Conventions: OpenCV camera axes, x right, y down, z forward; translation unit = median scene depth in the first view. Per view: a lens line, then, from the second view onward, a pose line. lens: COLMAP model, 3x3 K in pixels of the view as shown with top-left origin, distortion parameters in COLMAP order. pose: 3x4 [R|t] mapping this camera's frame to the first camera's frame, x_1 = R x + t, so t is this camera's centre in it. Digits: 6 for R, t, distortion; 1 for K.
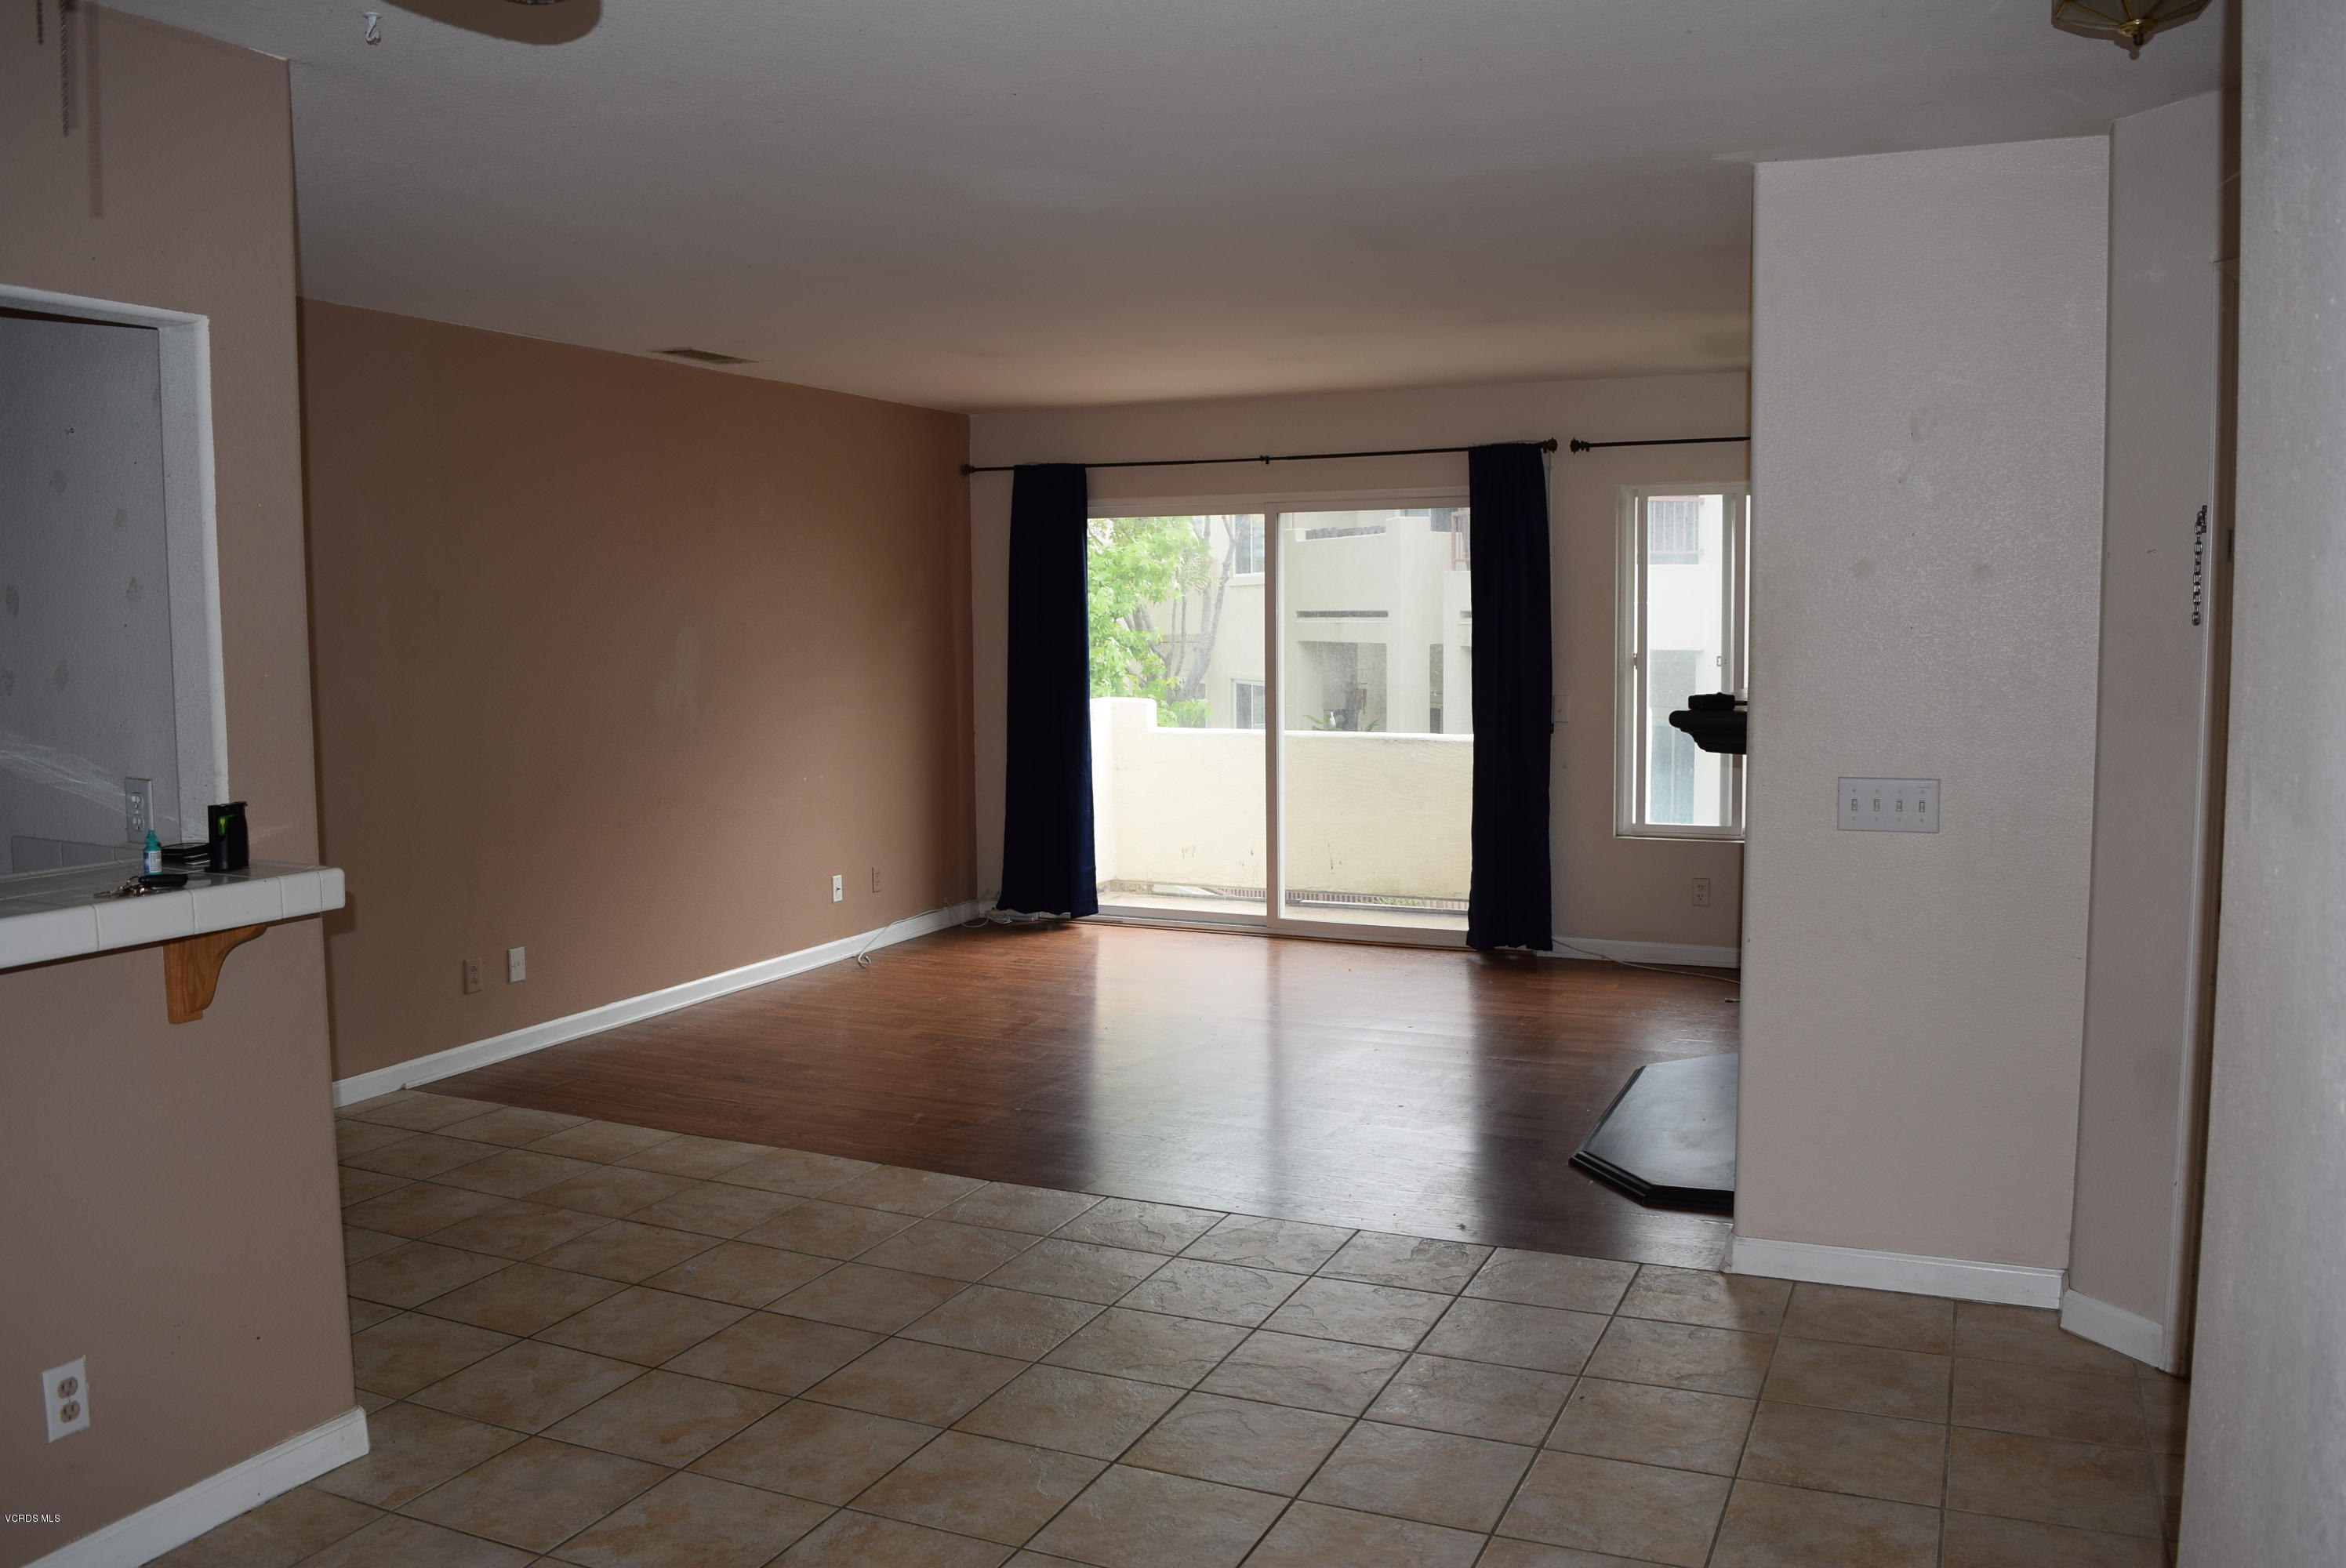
lens RADIAL K [[1834.6, 0, 1183.1], [0, 1834.6, 781.3], [0, 0, 1]] dist [-0.092674, 0.020818]
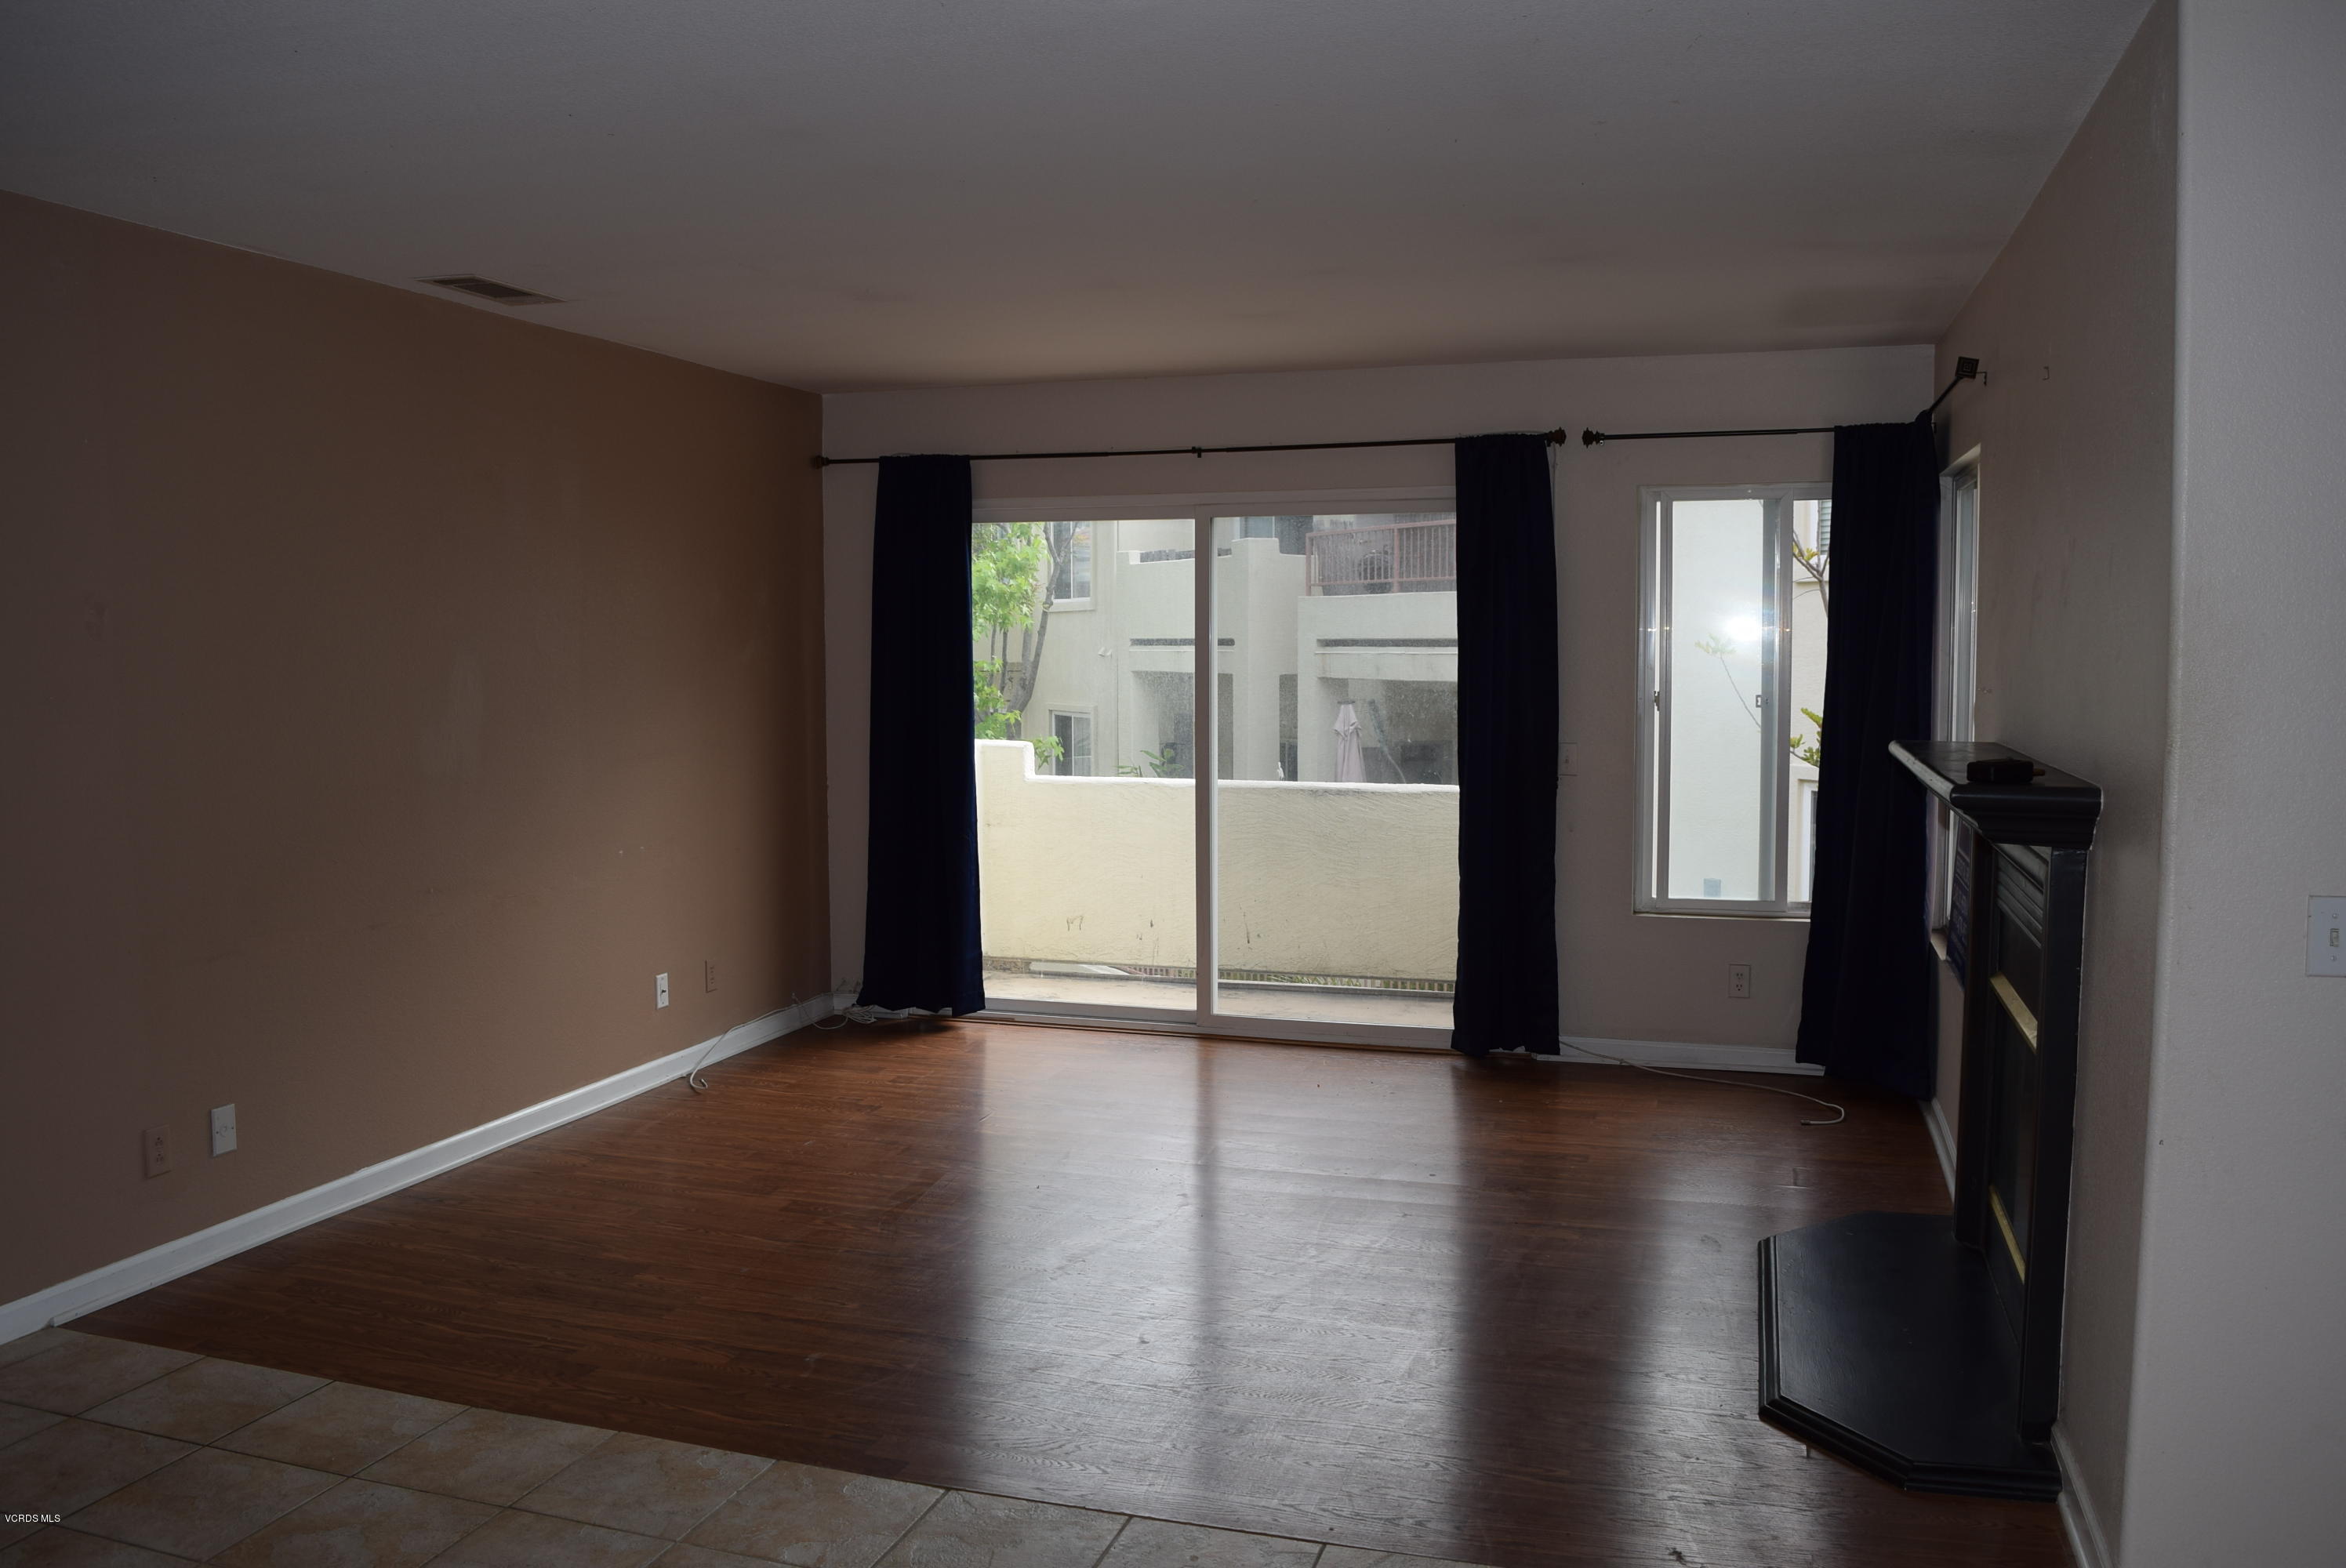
lens RADIAL K [[1834.6, 0, 1183.1], [0, 1834.6, 781.3], [0, 0, 1]] dist [-0.092674, 0.020818]
pose [[0.993198, -0.003629, 0.116383, -0.059494], [0.005399, 0.999874, -0.014896, -0.018236], [-0.116315, 0.015423, 0.993093, 0.205805]]
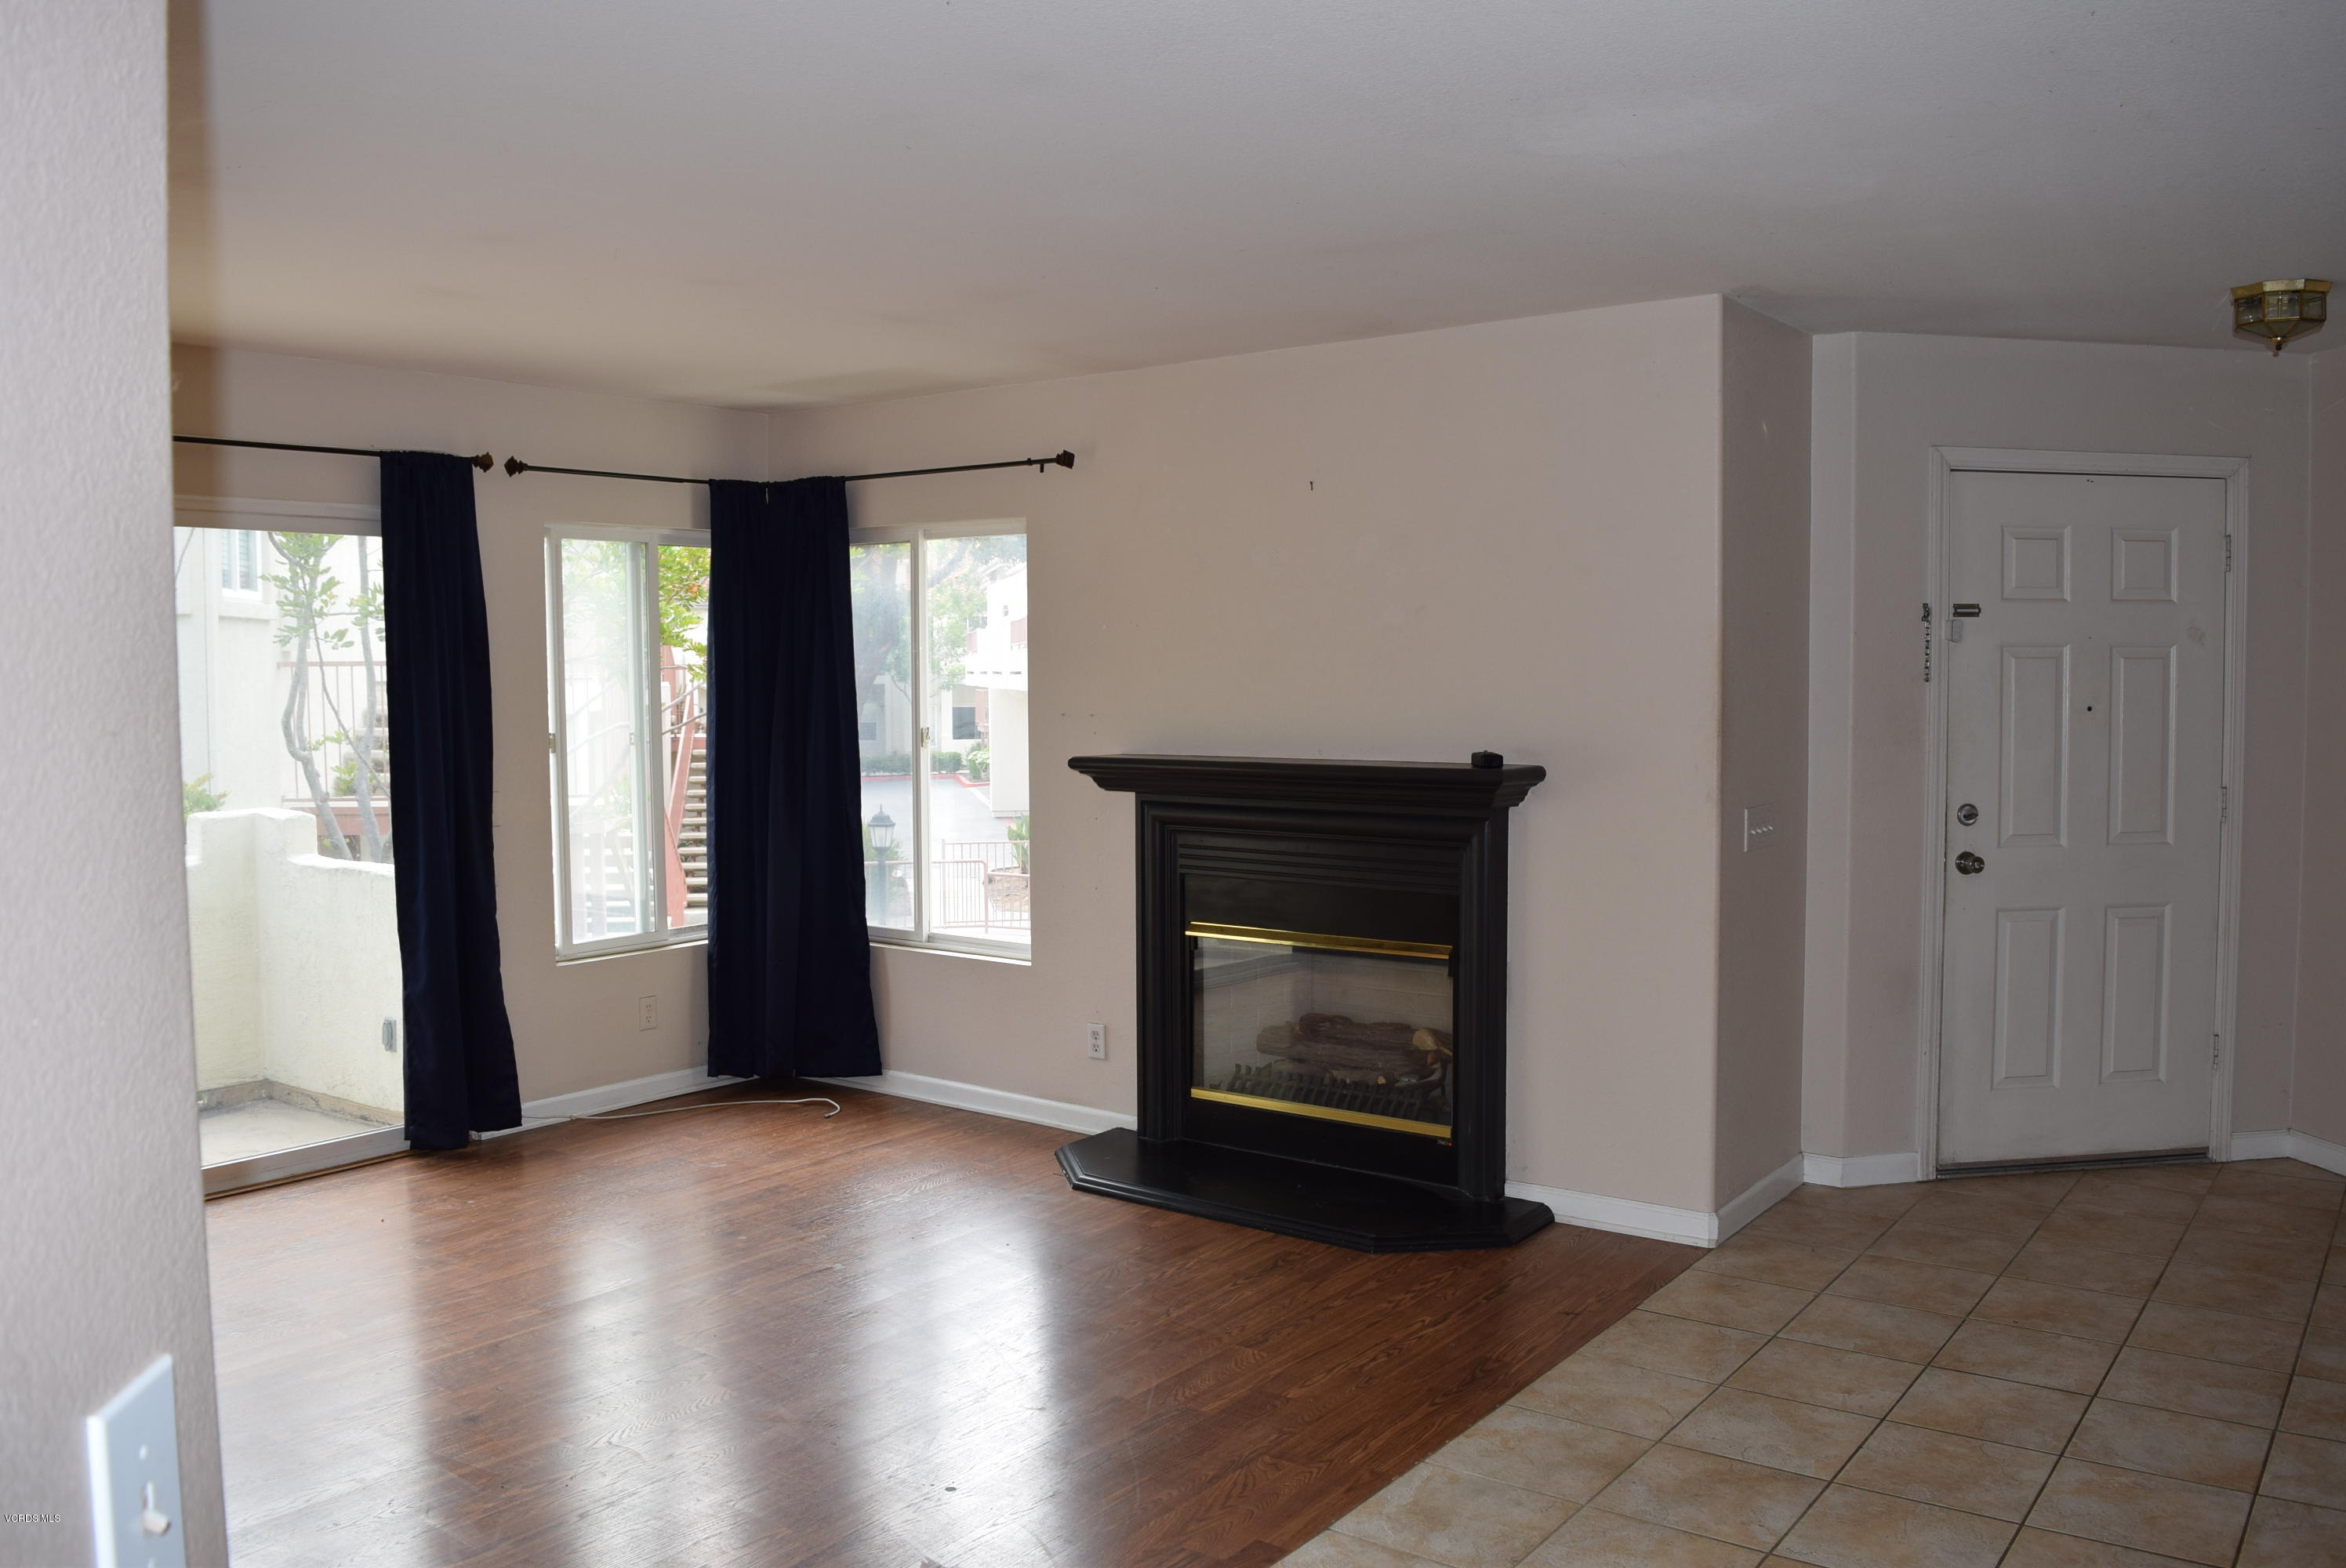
lens RADIAL K [[1834.6, 0, 1183.1], [0, 1834.6, 781.3], [0, 0, 1]] dist [-0.092674, 0.020818]
pose [[0.218175, -0.051191, 0.974566, -0.462082], [0.093597, 0.995118, 0.031317, -0.047702], [-0.971411, 0.084384, 0.221902, 0.550088]]
